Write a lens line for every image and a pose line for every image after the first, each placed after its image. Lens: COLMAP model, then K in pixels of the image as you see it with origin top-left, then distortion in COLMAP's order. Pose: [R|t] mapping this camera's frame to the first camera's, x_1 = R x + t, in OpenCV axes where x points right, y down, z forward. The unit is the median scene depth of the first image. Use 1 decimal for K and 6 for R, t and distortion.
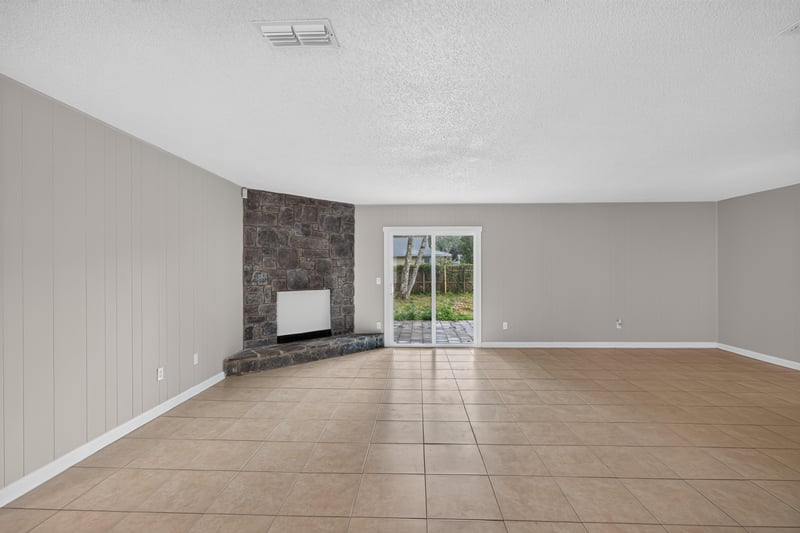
lens RADIAL K [[359.0, 0, 400.0], [0, 359.0, 266.5], [0, 0, 1]] dist [-0.005566, 0.000451]
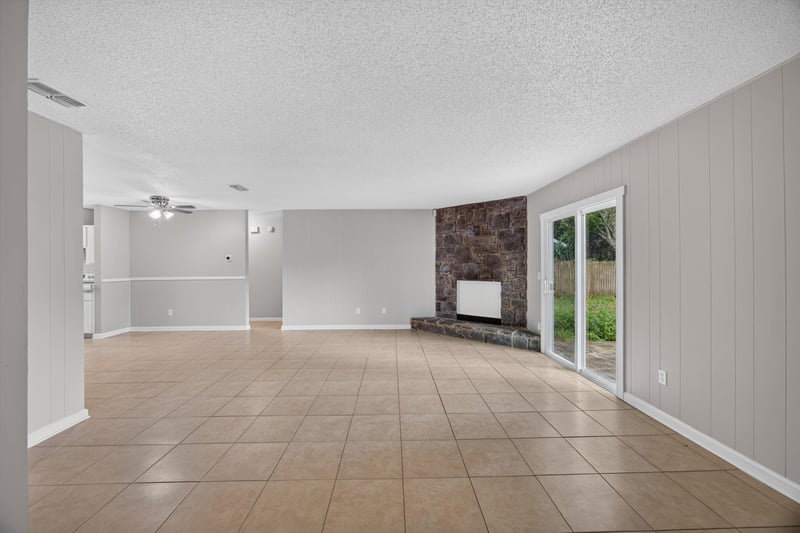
lens RADIAL K [[309.4, 0, 402.7], [0, 309.4, 265.4], [0, 0, 1]] dist [-0.034903, 0.015141]
pose [[0.068289, 0.003443, -0.997660, 0.768929], [0.011658, 0.999923, 0.004249, 0.007605], [0.997597, -0.011921, 0.068244, 0.701535]]
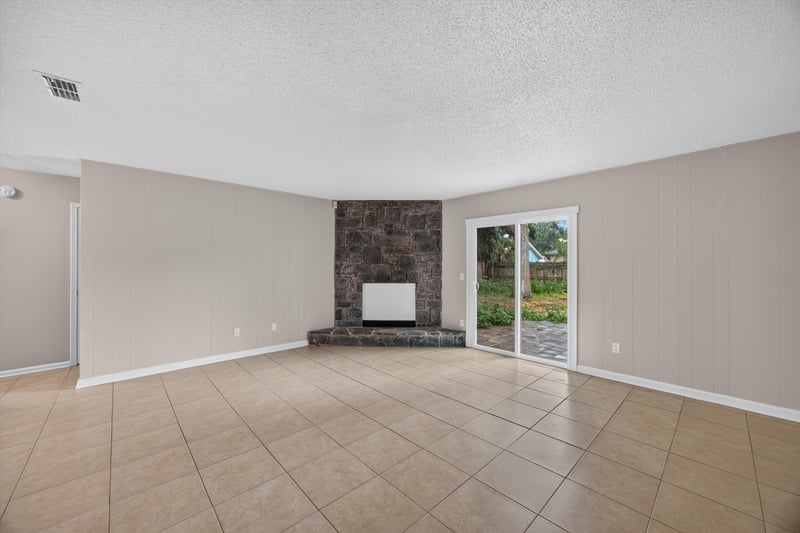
lens RADIAL K [[309.4, 0, 402.7], [0, 309.4, 265.4], [0, 0, 1]] dist [-0.034903, 0.015141]
pose [[0.715946, 0.004724, -0.698140, 0.457966], [0.001739, 0.999962, 0.008550, 0.003061], [0.698153, -0.007335, 0.715911, 0.345745]]
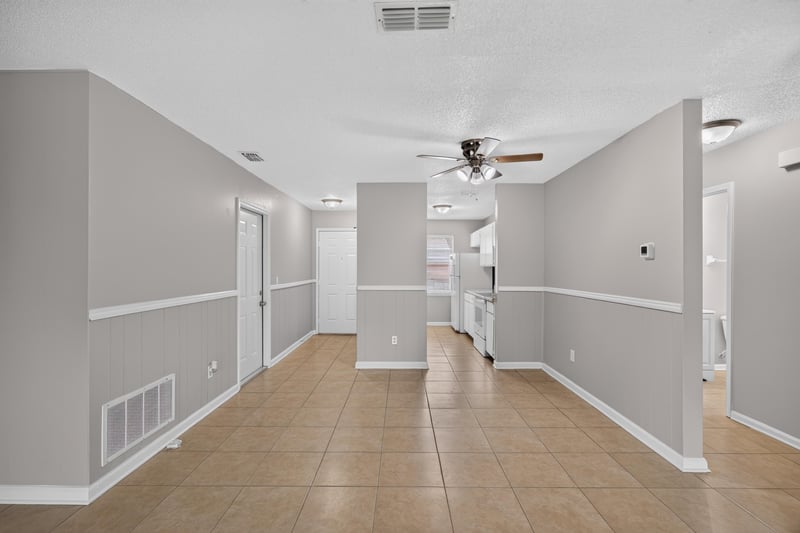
lens RADIAL K [[346.5, 0, 400.0], [0, 346.5, 266.5], [0, 0, 1]] dist [-0.000065, 0.000151]
pose [[-0.999511, 0.002103, -0.031201, -0.070209], [0.002454, 0.999934, -0.011209, 0.004694], [0.031176, -0.011280, -0.999450, 0.599430]]
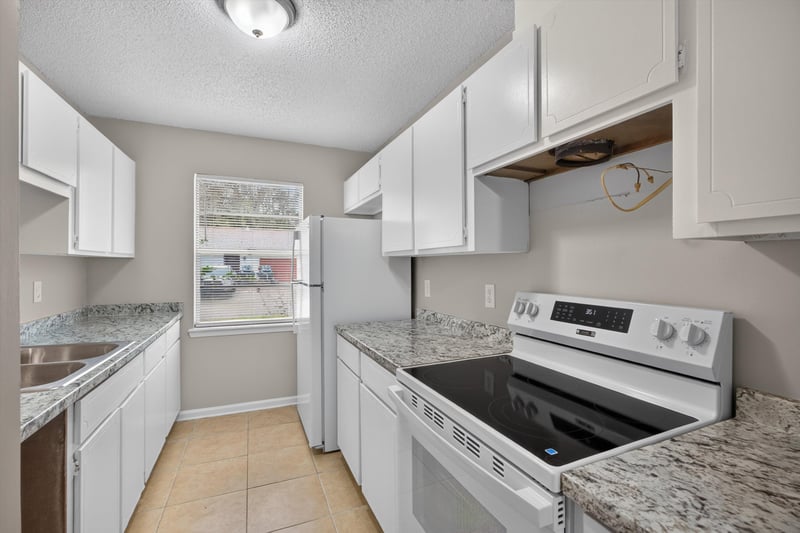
lens RADIAL K [[359.0, 0, 400.0], [0, 359.0, 266.5], [0, 0, 1]] dist [-0.005566, 0.000451]
pose [[-0.902515, 0.002937, -0.430648, -0.237336], [0.005029, 0.999980, -0.003720, 0.007621], [0.430628, -0.005523, -0.902513, -0.285462]]
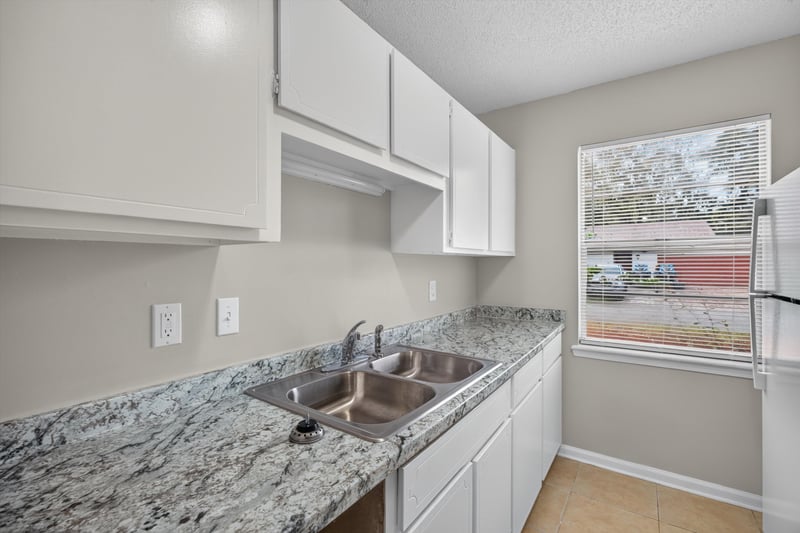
lens RADIAL K [[370.5, 0, 400.5], [0, 370.5, 264.0], [0, 0, 1]] dist [-0.039174, 0.028871]
pose [[-0.858891, 0.005350, 0.512130, -0.230681], [-0.000059, 0.999944, -0.010545, 0.006206], [-0.512158, -0.009087, -0.858843, -0.445464]]
